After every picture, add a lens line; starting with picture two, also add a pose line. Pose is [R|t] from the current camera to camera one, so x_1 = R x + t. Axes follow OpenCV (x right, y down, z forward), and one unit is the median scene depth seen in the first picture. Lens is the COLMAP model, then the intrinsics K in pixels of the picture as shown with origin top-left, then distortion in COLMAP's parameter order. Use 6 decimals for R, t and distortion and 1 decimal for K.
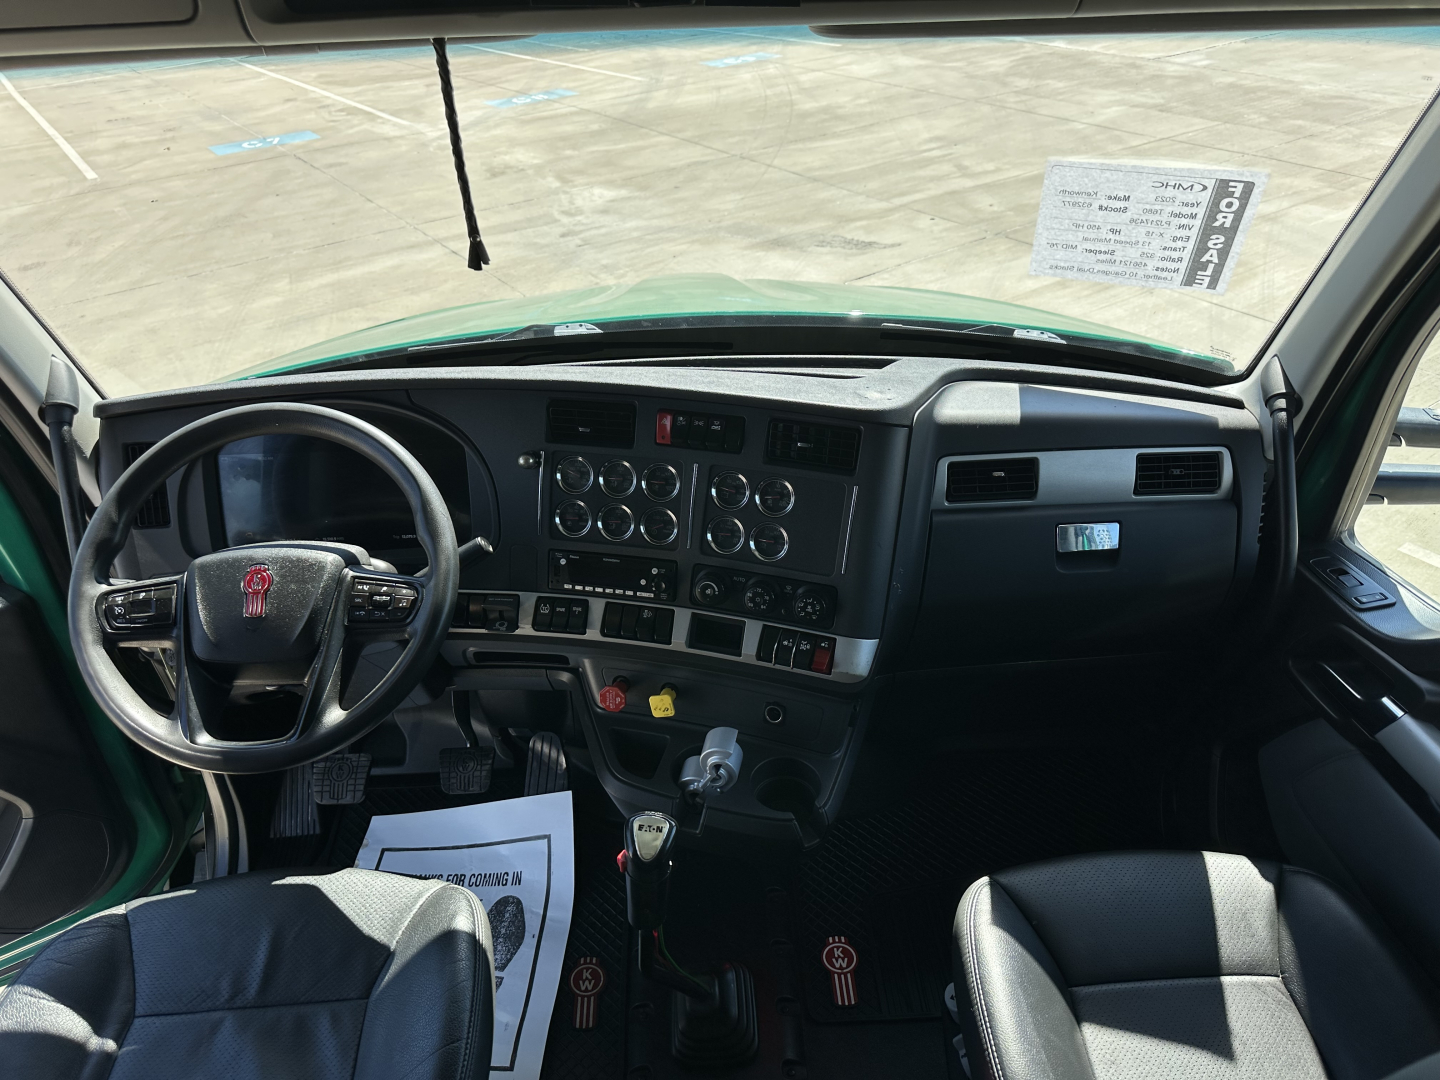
lens RADIAL K [[1025.5, 0, 719.2], [0, 1025.5, 530.5], [0, 0, 1]] dist [0.006229, -0.015801]
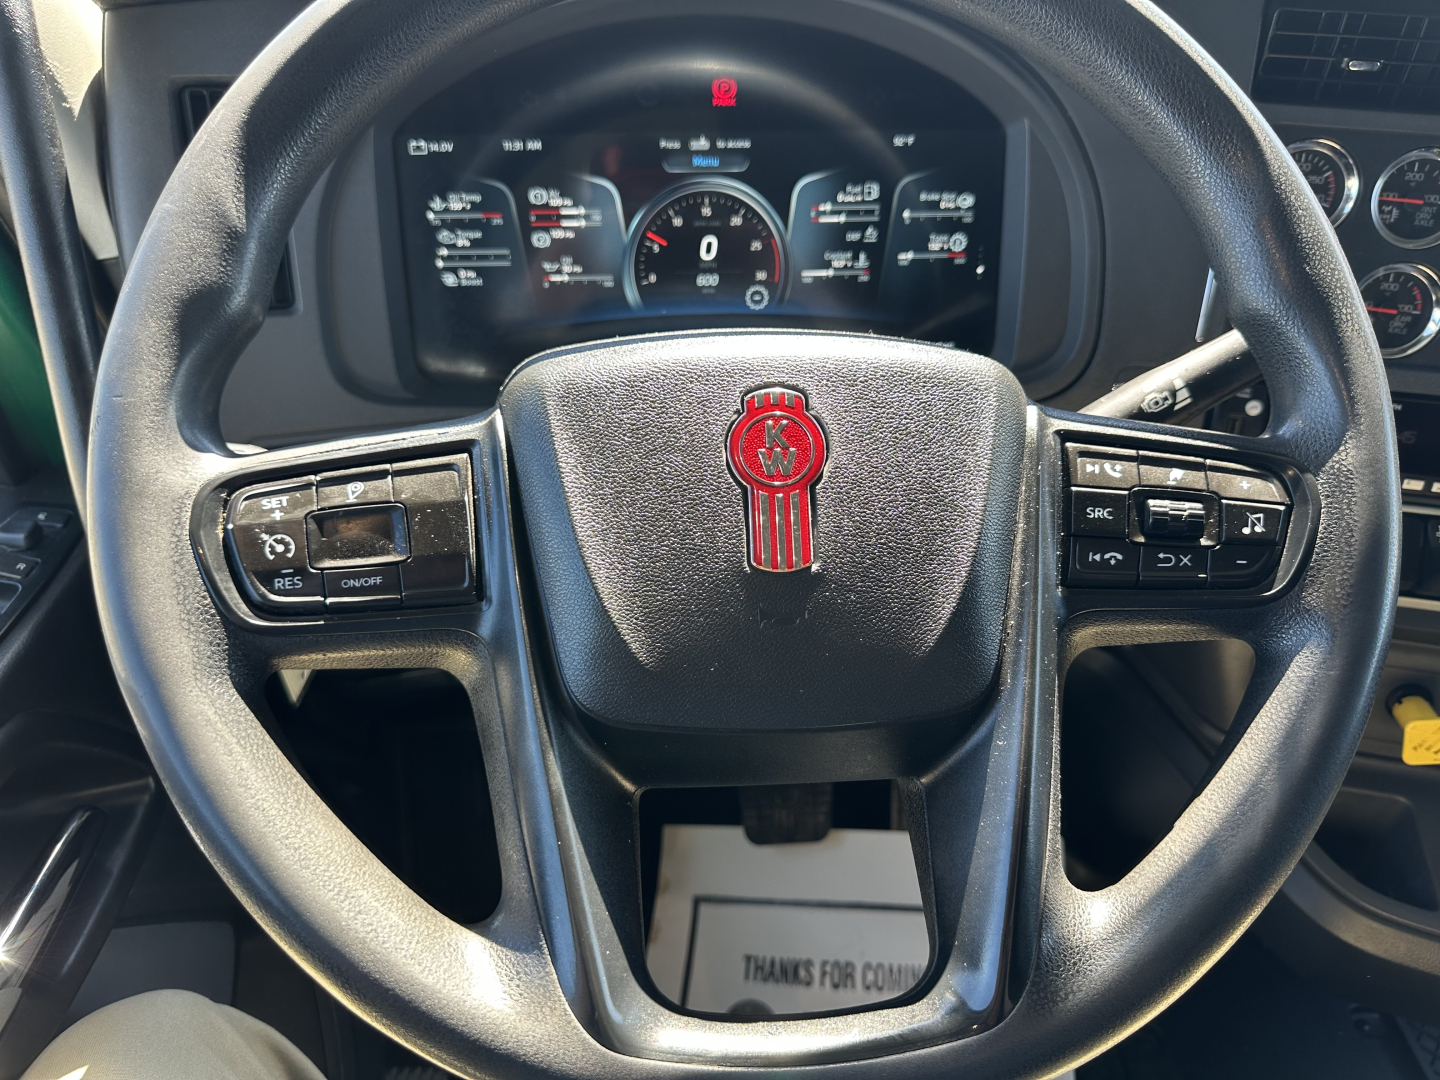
lens RADIAL K [[1025.5, 0, 719.2], [0, 1025.5, 530.5], [0, 0, 1]] dist [0.006229, -0.015801]
pose [[0.998618, 0.005008, 0.052317, -0.408850], [-0.011195, 0.992873, 0.118646, 0.033483], [-0.051350, -0.119068, 0.991557, 0.611464]]
